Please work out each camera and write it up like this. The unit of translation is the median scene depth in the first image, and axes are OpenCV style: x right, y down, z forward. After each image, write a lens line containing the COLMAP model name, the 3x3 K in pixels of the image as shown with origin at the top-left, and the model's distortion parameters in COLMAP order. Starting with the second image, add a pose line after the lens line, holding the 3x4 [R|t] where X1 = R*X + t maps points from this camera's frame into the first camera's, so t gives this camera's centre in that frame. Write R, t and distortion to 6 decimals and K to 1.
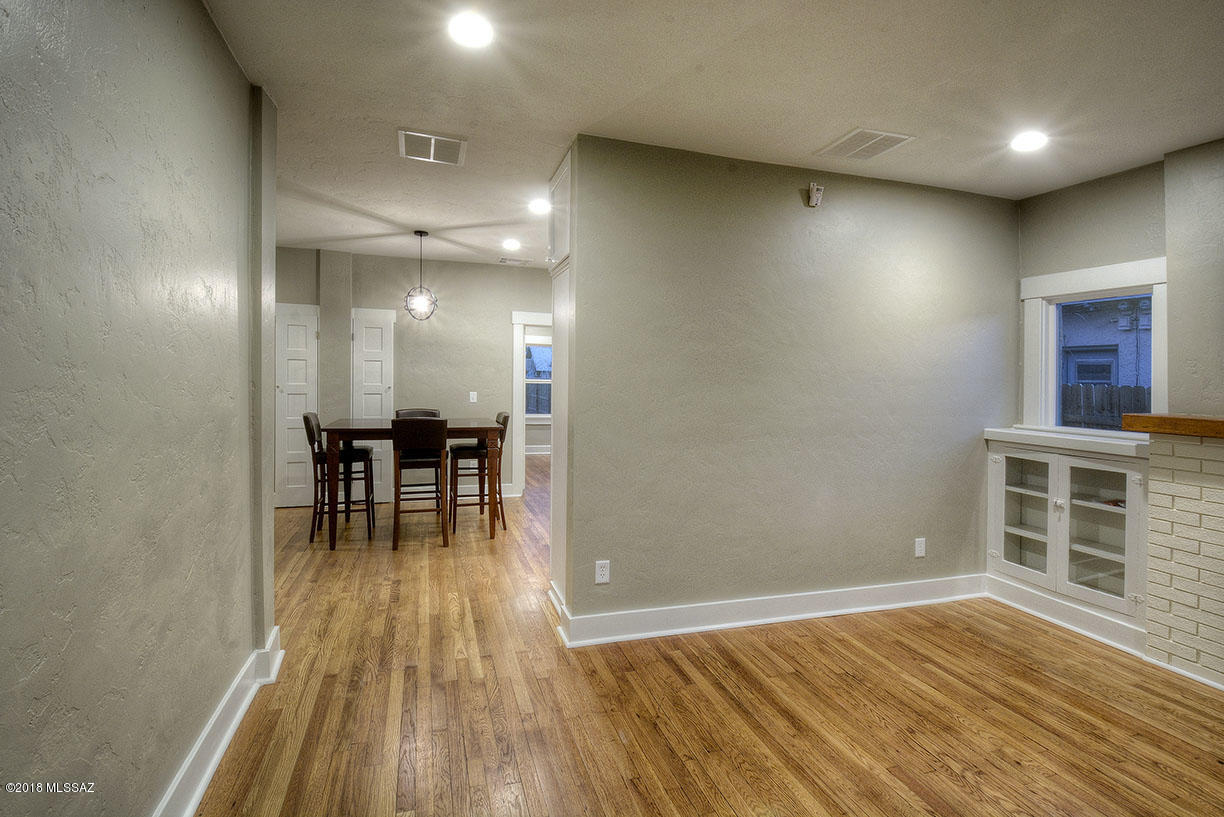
lens RADIAL K [[550.1, 0, 615.9], [0, 550.1, 396.1], [0, 0, 1]] dist [0.005055, 0.000378]
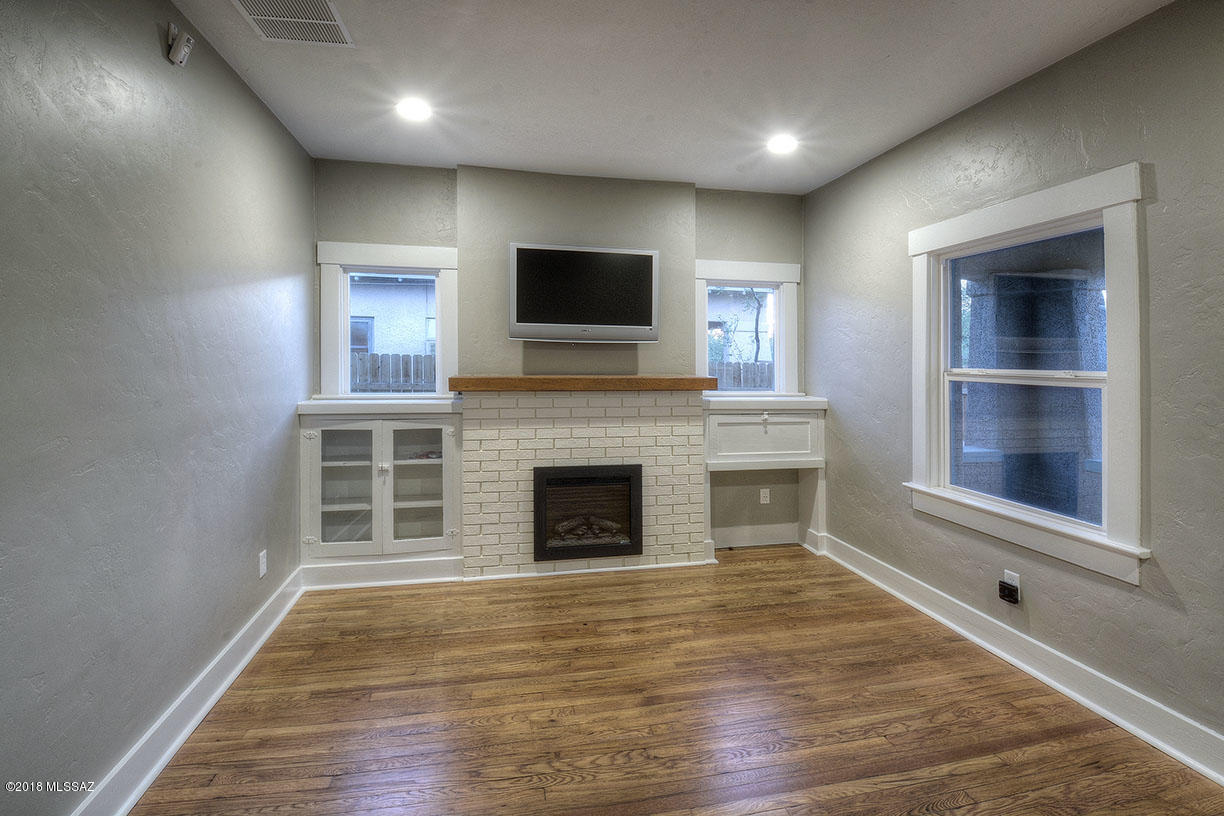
lens RADIAL K [[562.6, 0, 594.6], [0, 562.6, 349.8], [0, 0, 1]] dist [-0.011319, -0.001982]
pose [[0.144794, -0.005897, 0.989444, -0.190864], [0.029250, 0.999571, 0.001677, -0.016716], [-0.989029, 0.028698, 0.144904, 0.501511]]
